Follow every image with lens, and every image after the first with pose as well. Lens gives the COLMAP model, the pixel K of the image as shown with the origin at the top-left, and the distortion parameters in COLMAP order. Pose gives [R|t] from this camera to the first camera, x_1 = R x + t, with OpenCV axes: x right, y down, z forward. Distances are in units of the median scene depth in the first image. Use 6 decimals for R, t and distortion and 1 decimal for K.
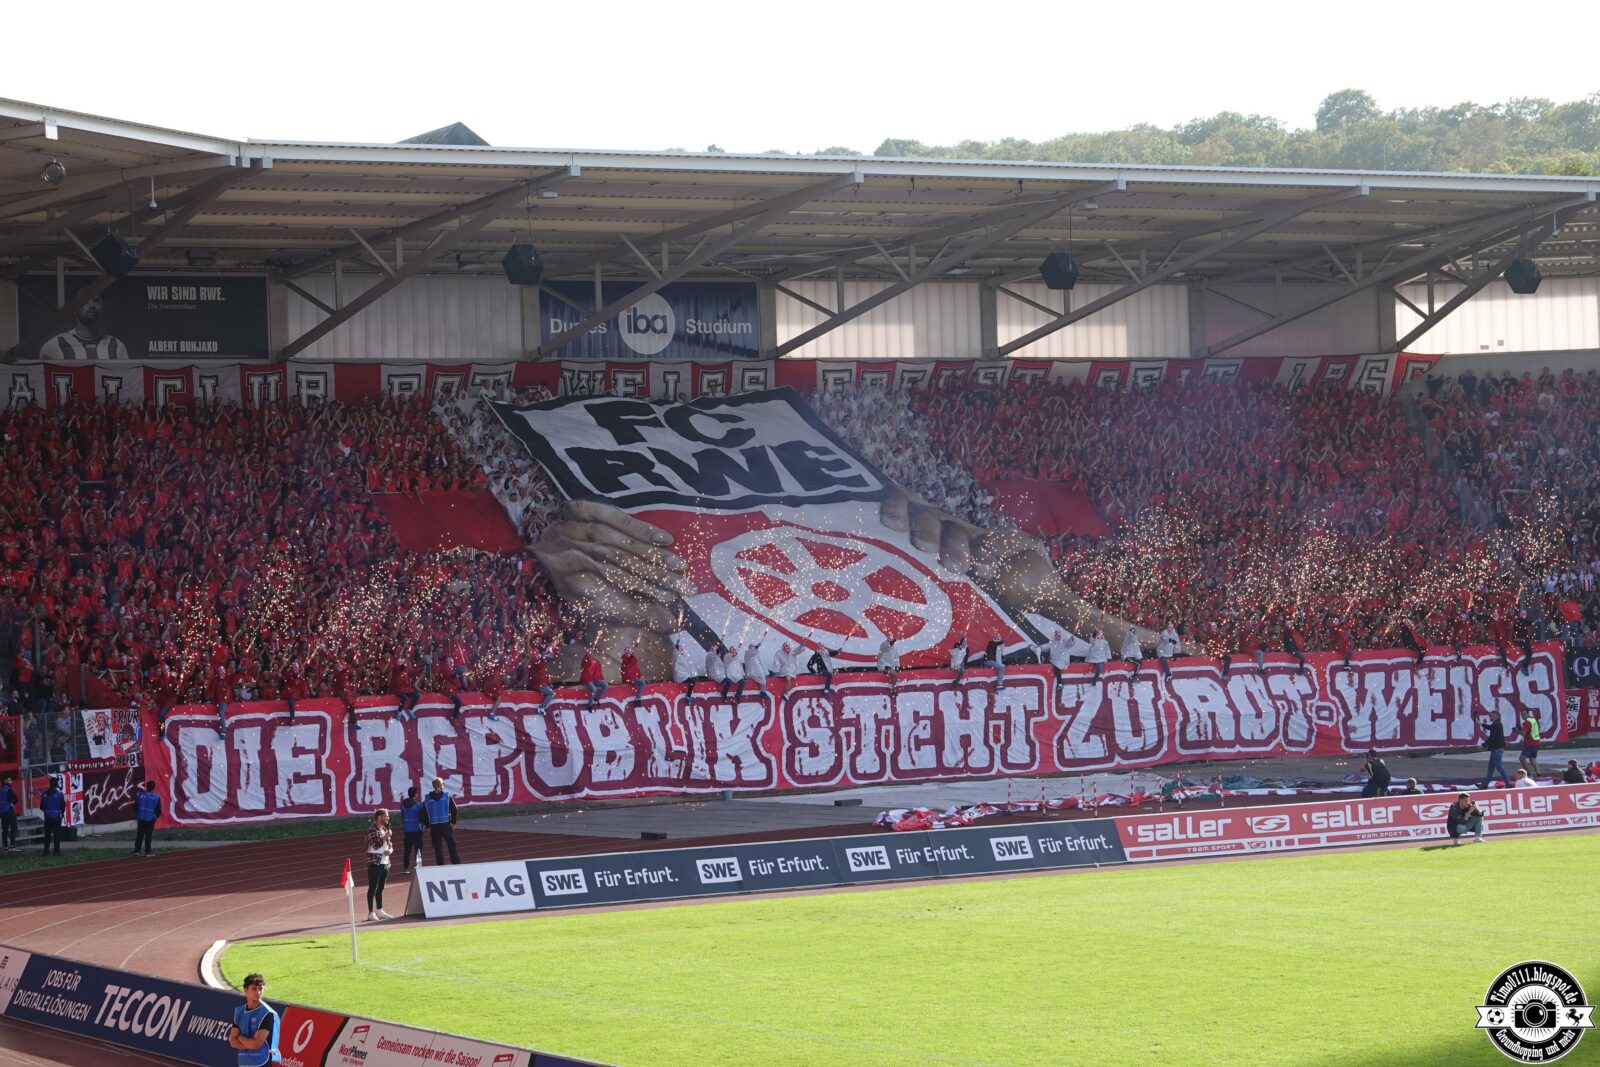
lens RADIAL K [[3801.2, 0, 797.6], [0, 3801.2, 395.6], [0, 0, 1]] dist [-0.005155, 0.000000]
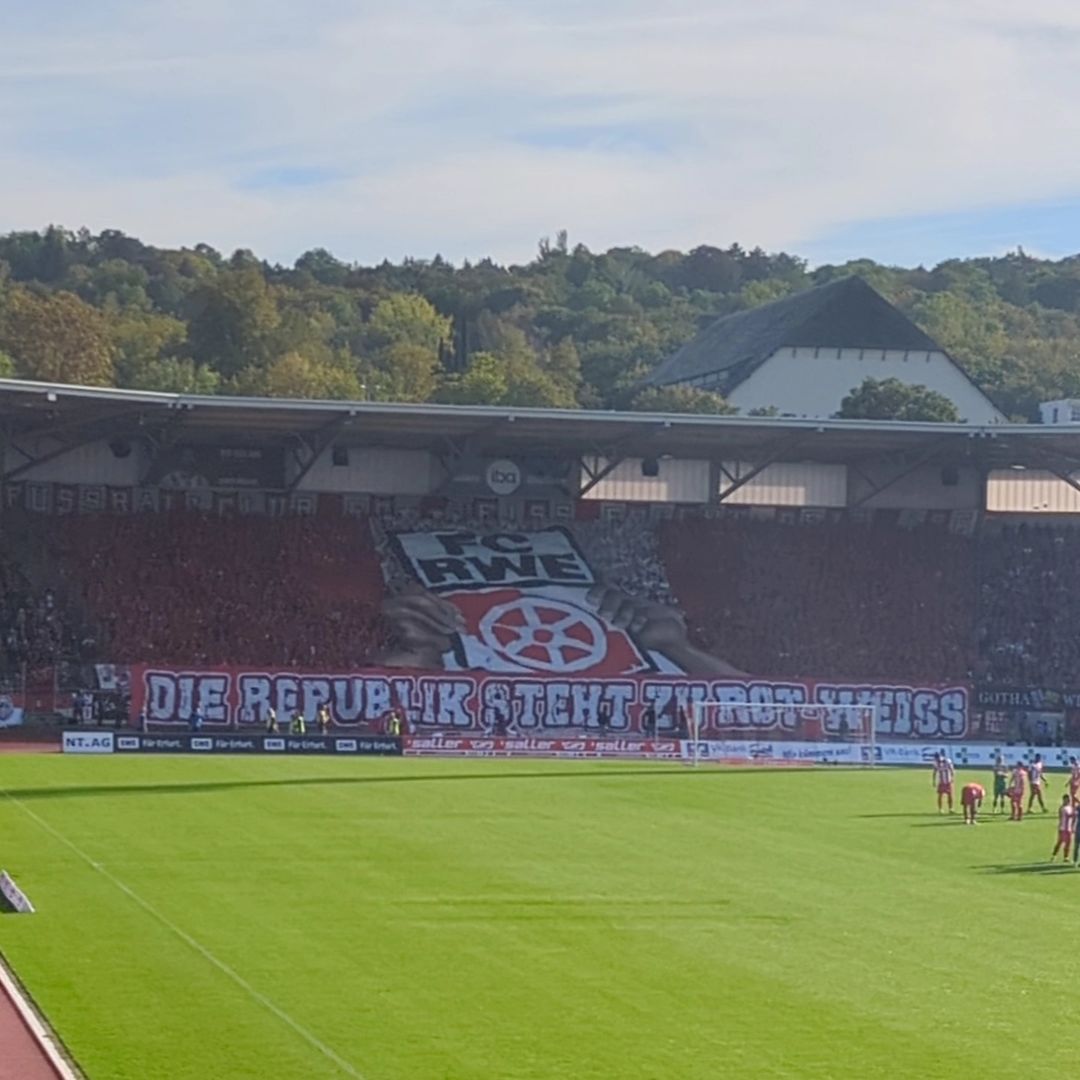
lens RADIAL K [[3208.4, 0, 537.6], [0, 3208.4, 469.4], [0, 0, 1]] dist [0.147852, 0.000000]
pose [[0.957032, 0.045019, -0.286466, 0.474280], [-0.042484, 0.998984, 0.015064, -0.052879], [0.286853, -0.002247, 0.957972, -0.538089]]
